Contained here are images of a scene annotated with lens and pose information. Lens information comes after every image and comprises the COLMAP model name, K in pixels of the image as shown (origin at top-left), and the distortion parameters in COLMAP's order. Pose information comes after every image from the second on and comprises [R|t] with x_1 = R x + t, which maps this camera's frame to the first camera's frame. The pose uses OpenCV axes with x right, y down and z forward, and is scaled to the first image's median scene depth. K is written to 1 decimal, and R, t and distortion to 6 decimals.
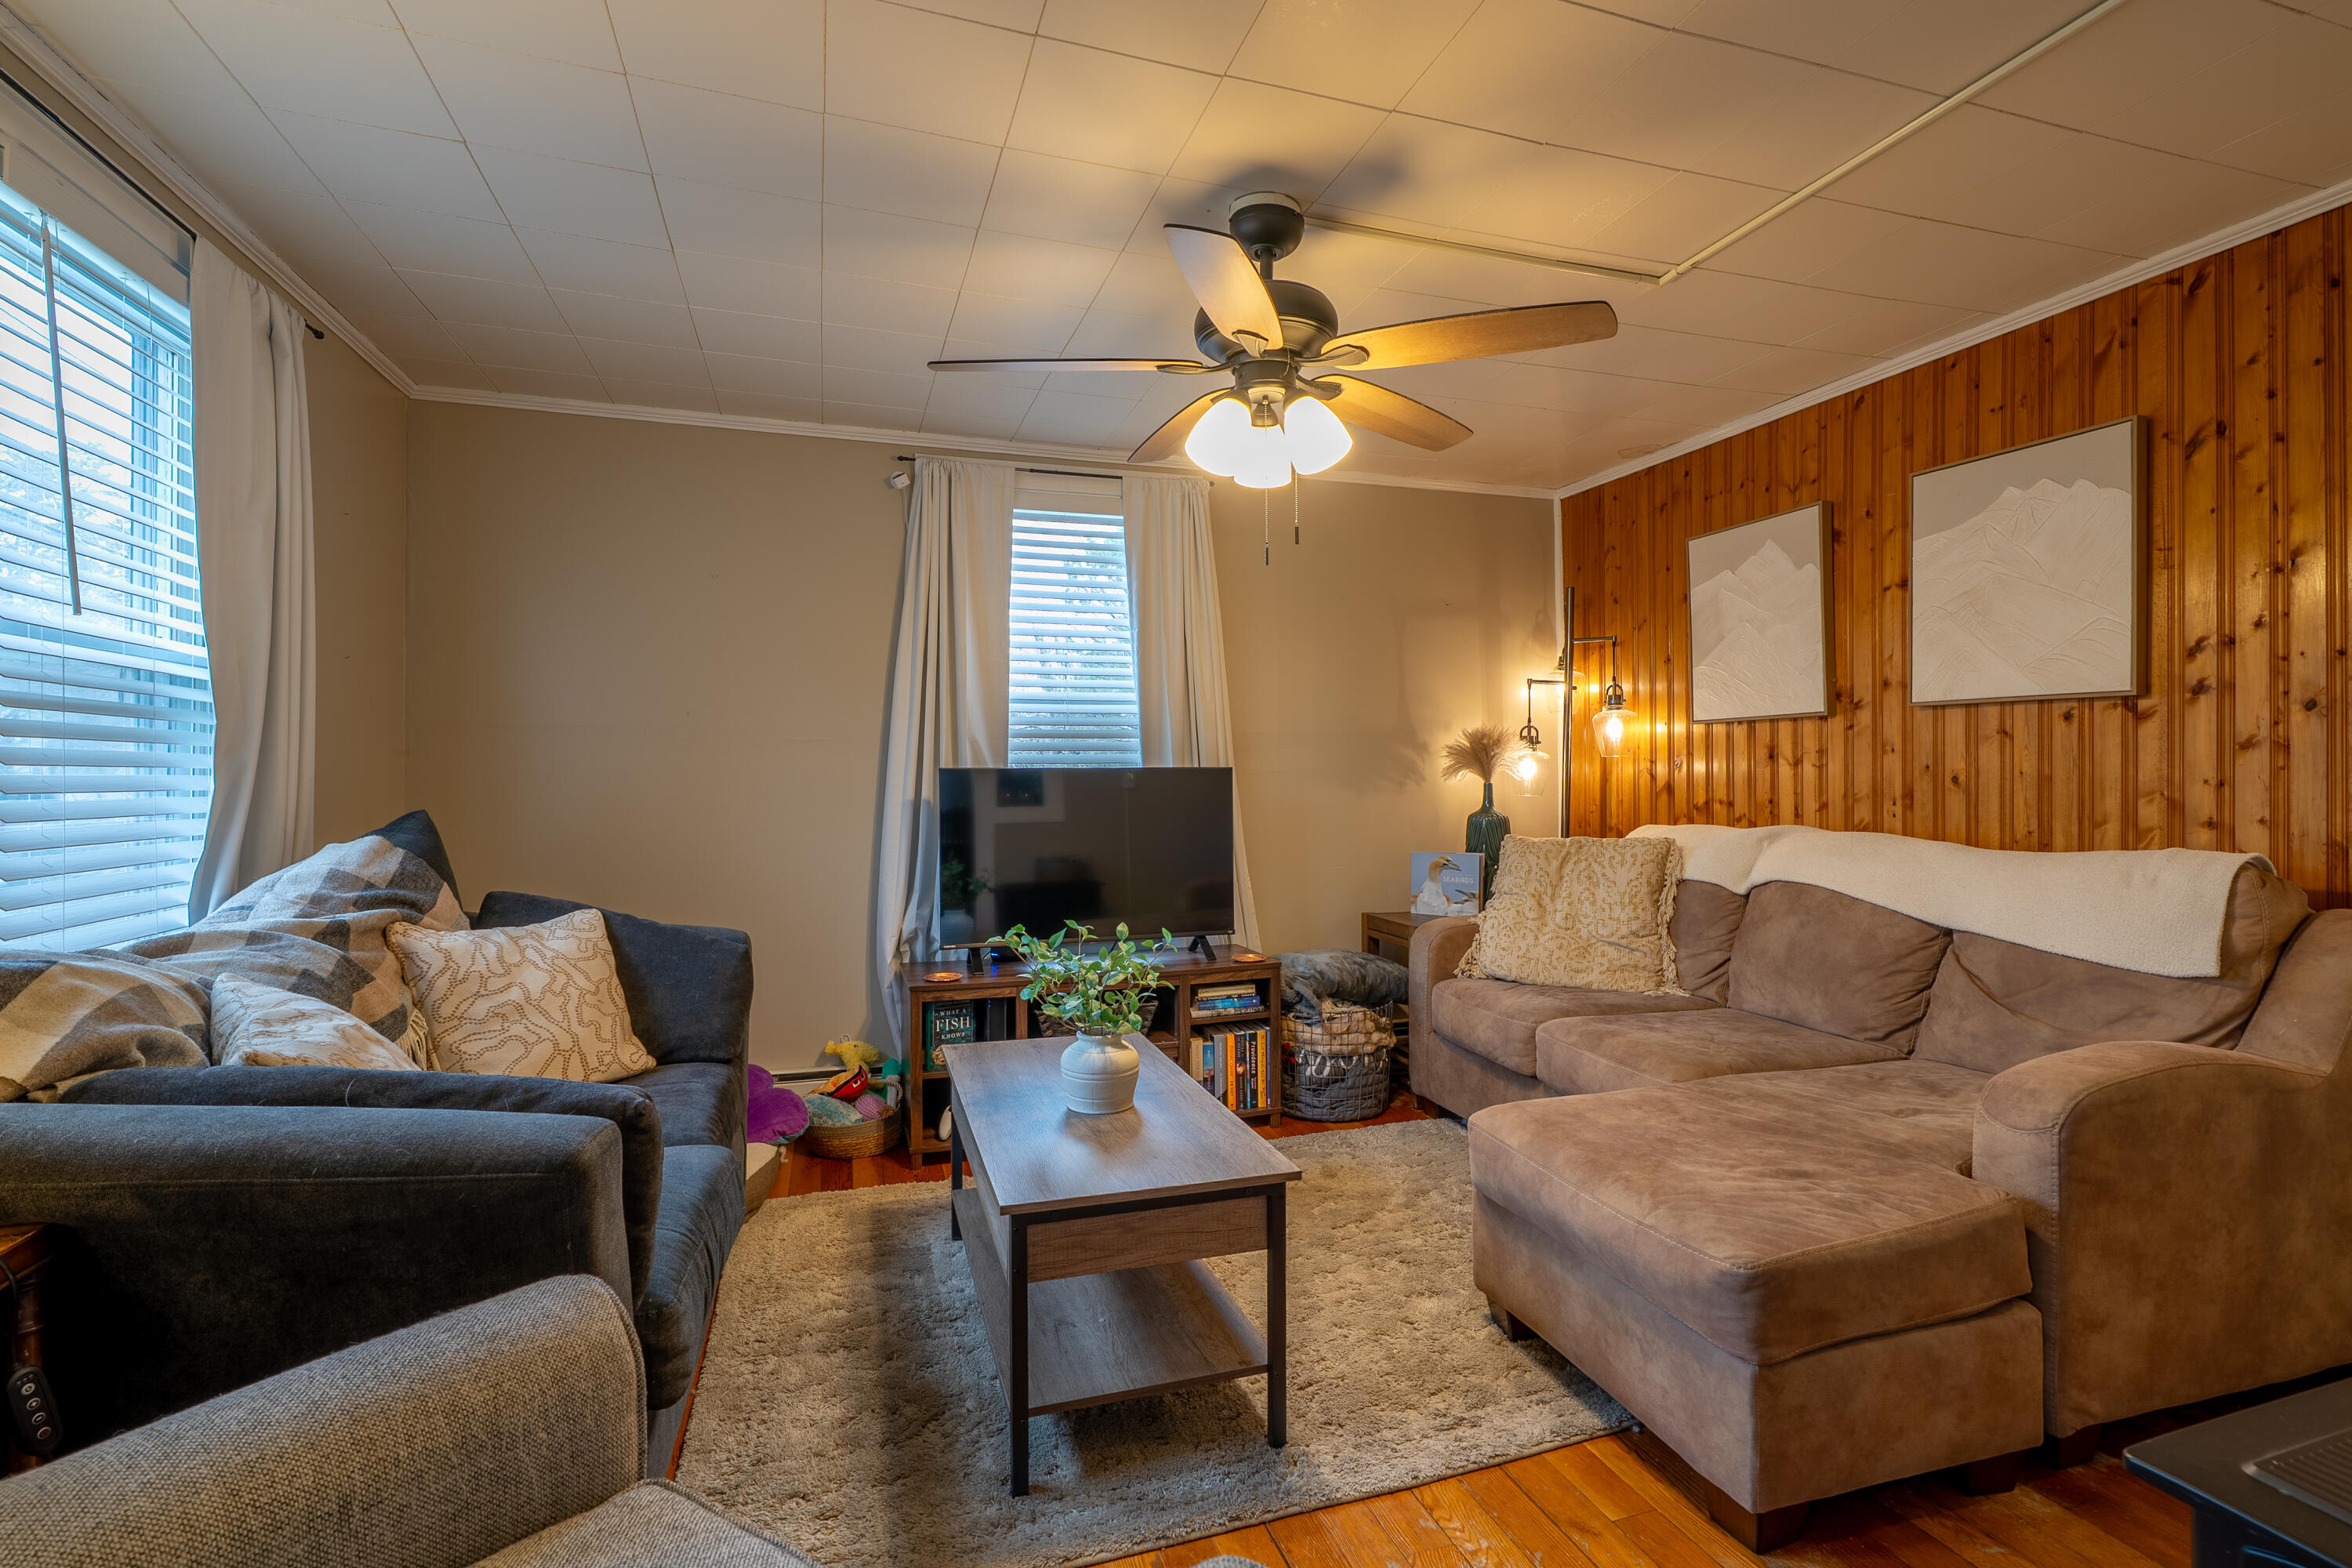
lens RADIAL K [[1083.7, 0, 1181.3], [0, 1083.7, 780.6], [0, 0, 1]] dist [-0.003490, -0.000313]
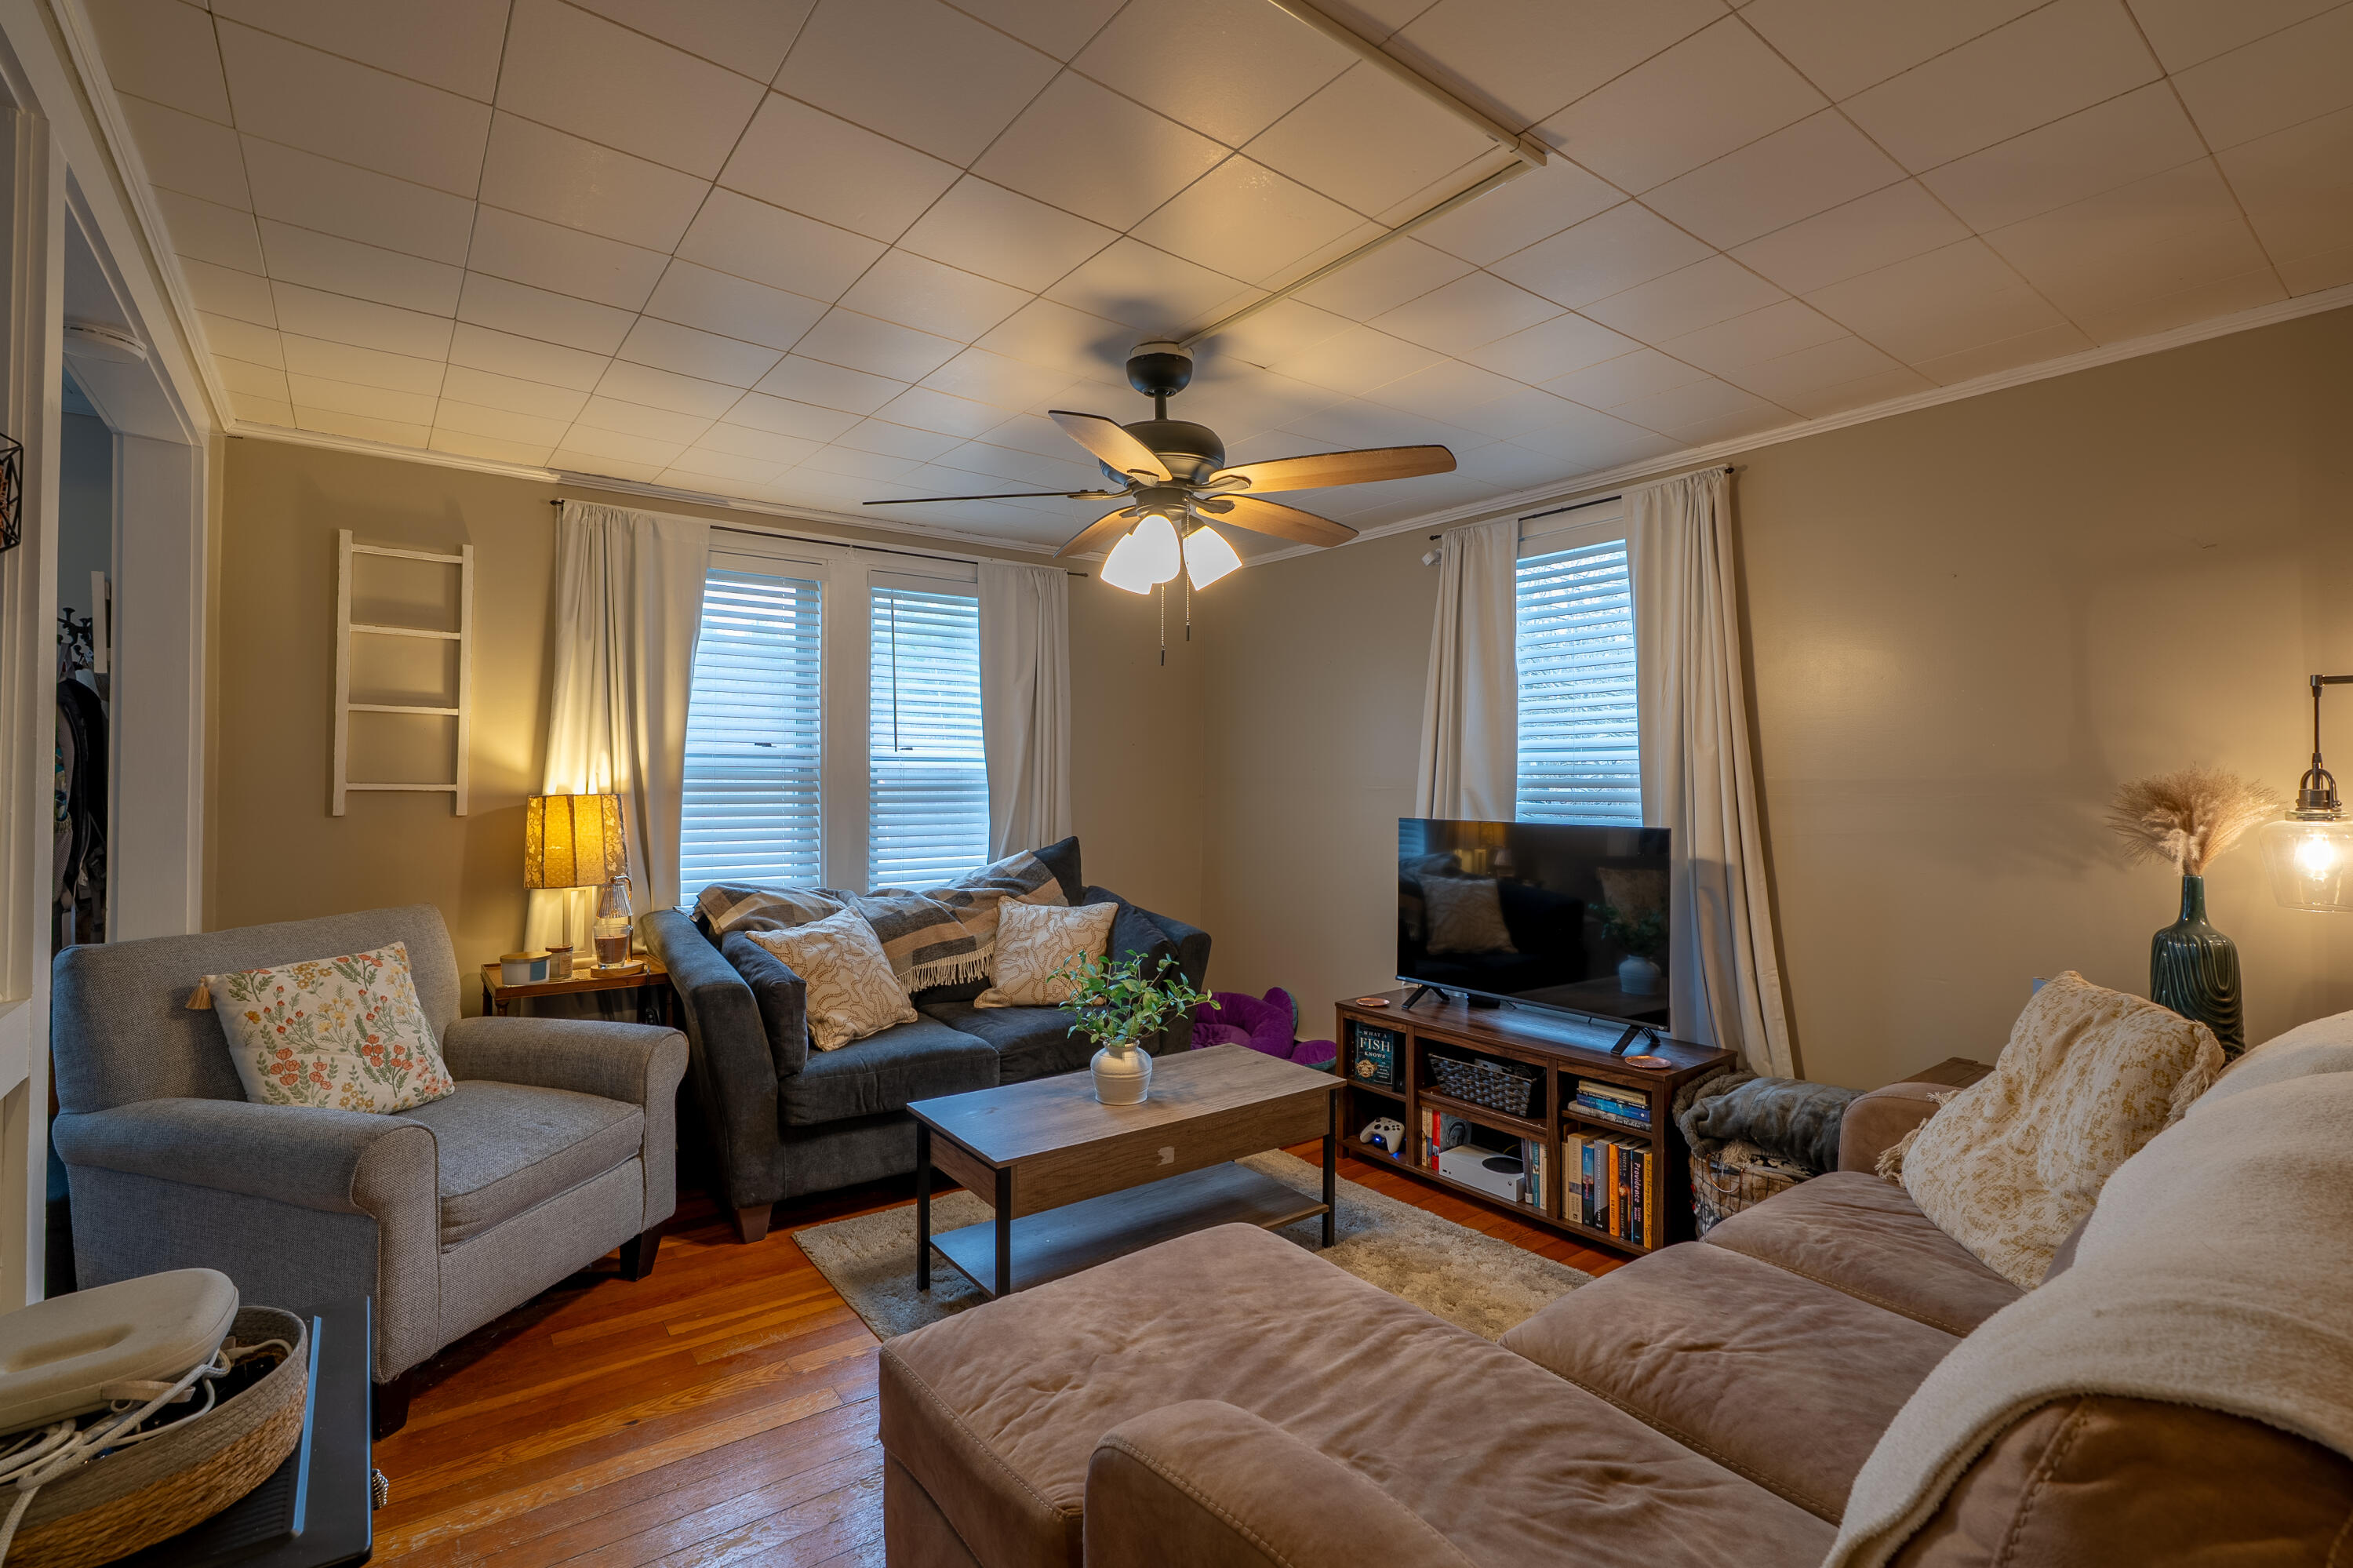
lens RADIAL K [[1055.0, 0, 1176.5], [0, 1055.0, 784.0], [0, 0, 1]] dist [-0.001205, -0.000347]
pose [[0.335676, 0.010411, -0.941920, 0.701304], [-0.006943, 0.999939, 0.008579, -0.052412], [0.941952, 0.003660, 0.335728, 0.398437]]
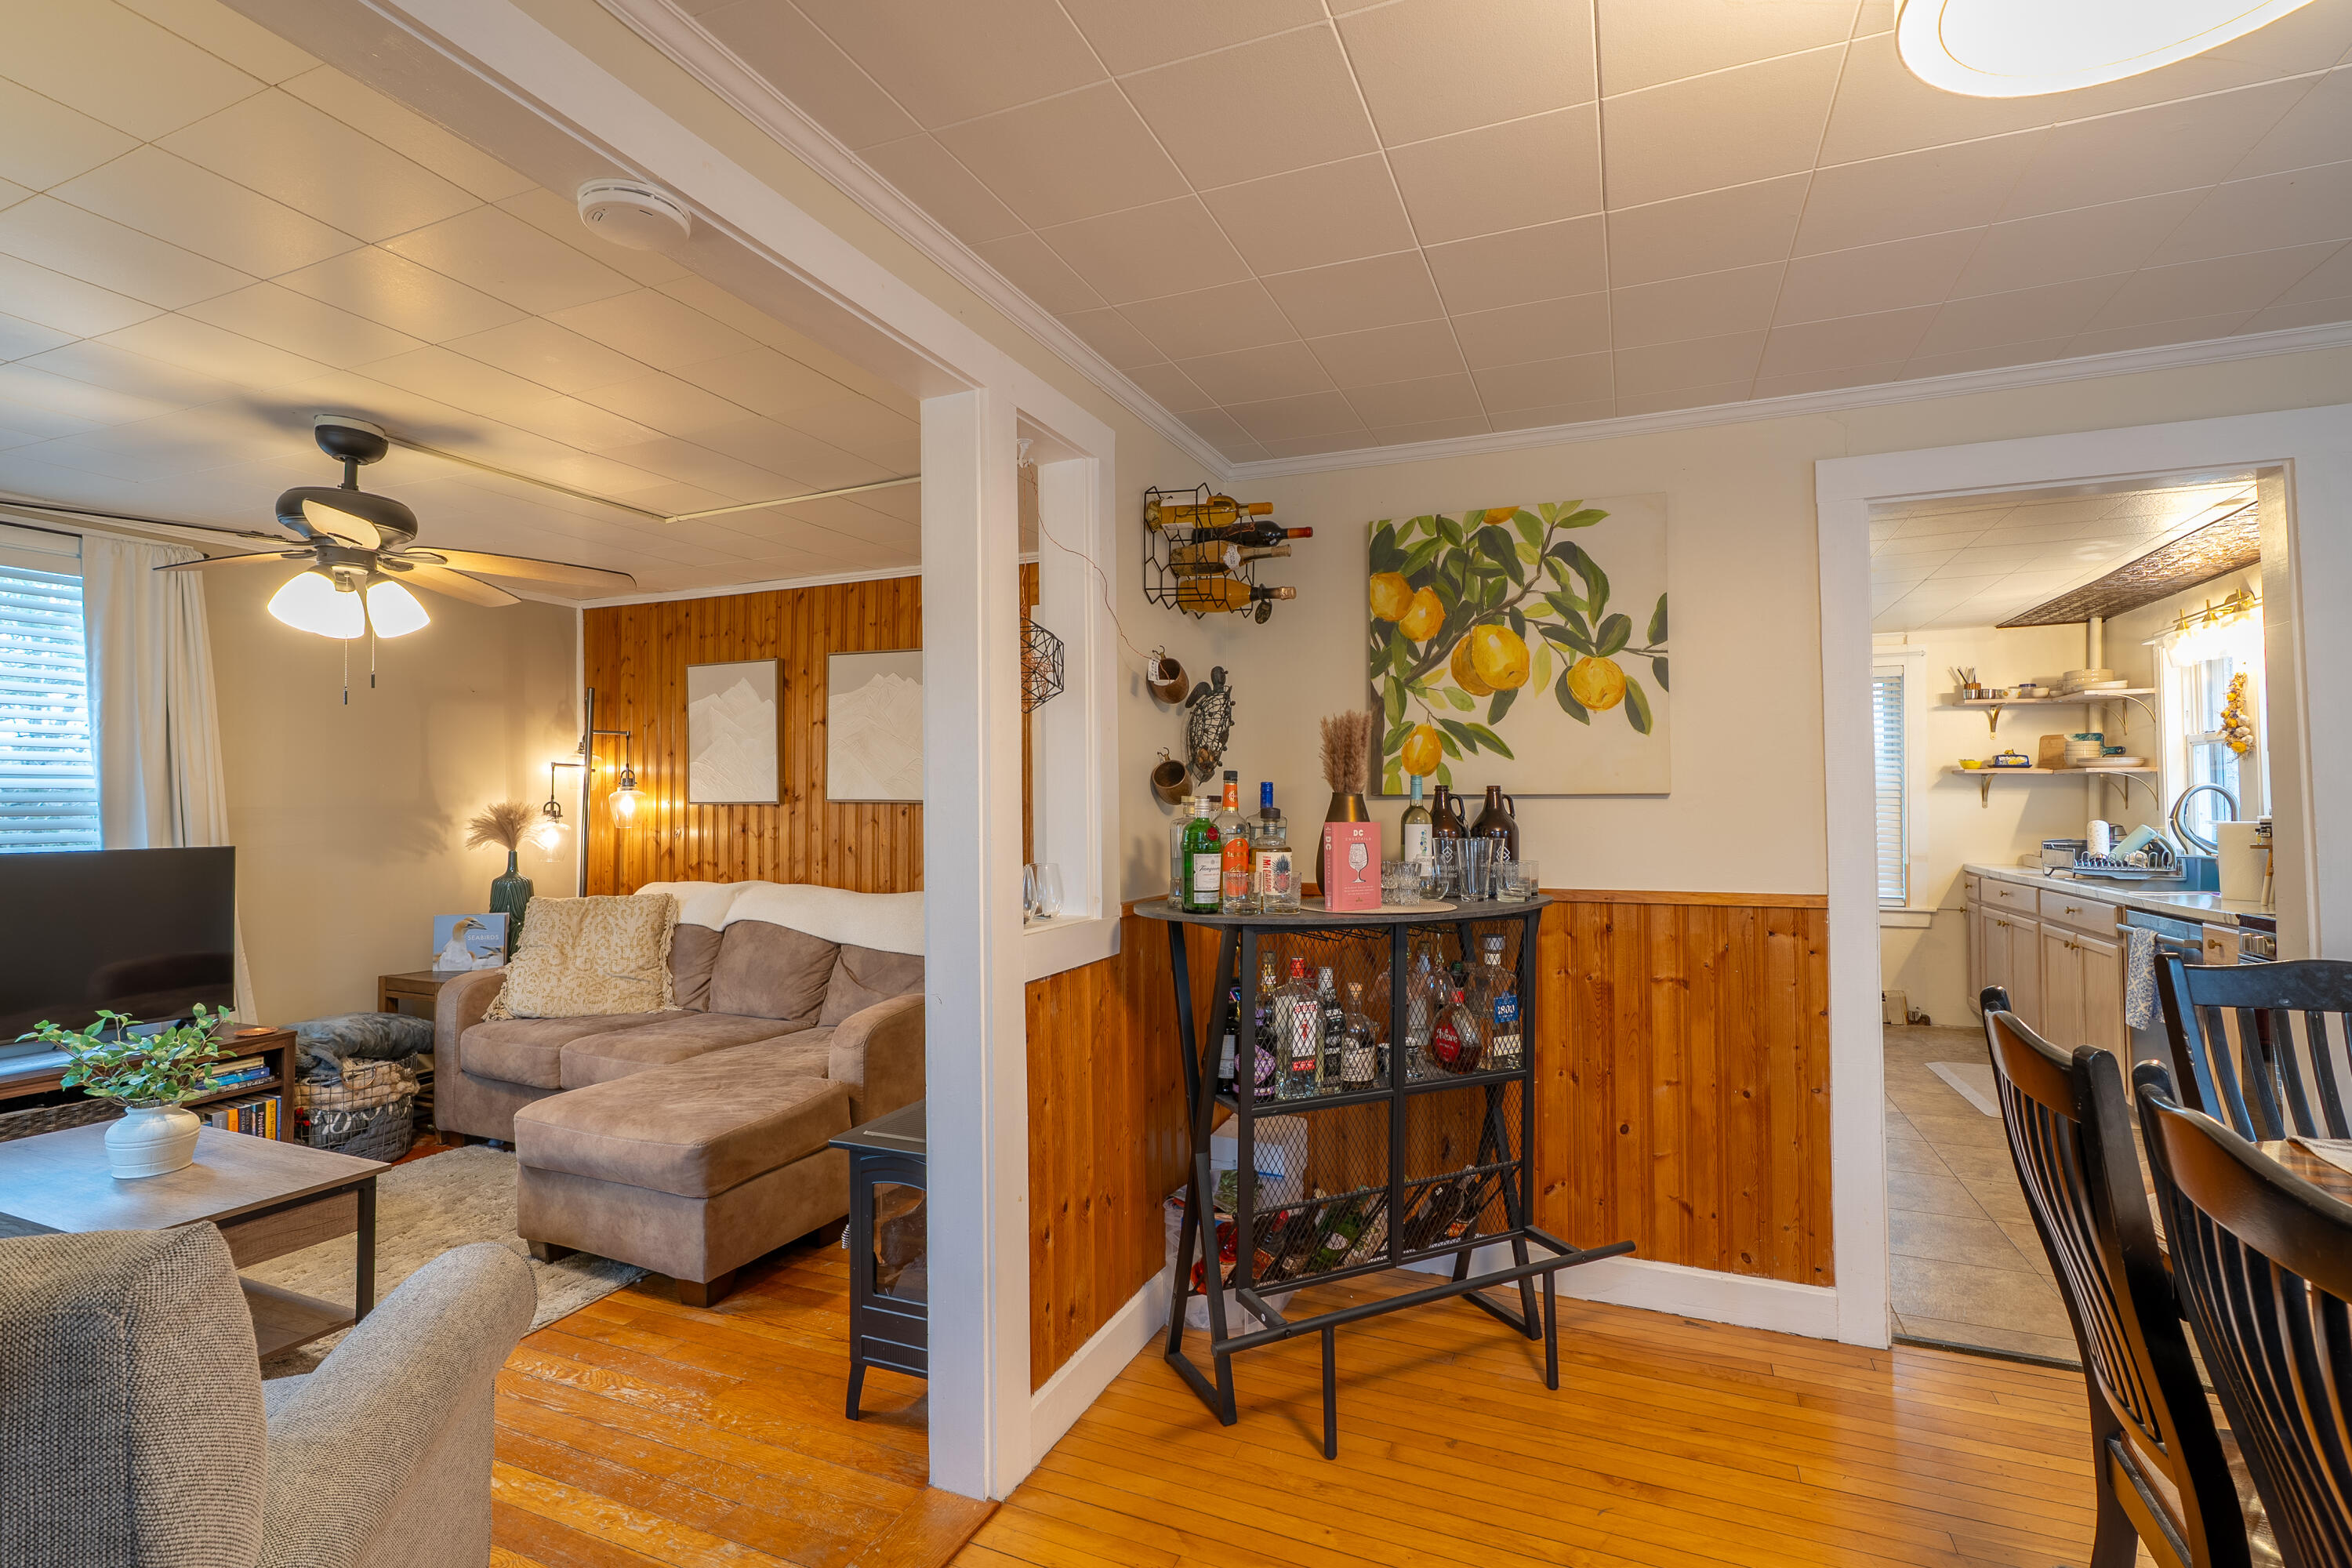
lens RADIAL K [[1083.7, 0, 1181.3], [0, 1083.7, 780.6], [0, 0, 1]] dist [-0.003490, -0.000313]
pose [[0.654934, 0.022335, 0.755356, -0.144447], [0.000039, 0.999562, -0.029590, -0.045449], [-0.755686, 0.019408, 0.654647, -0.347397]]
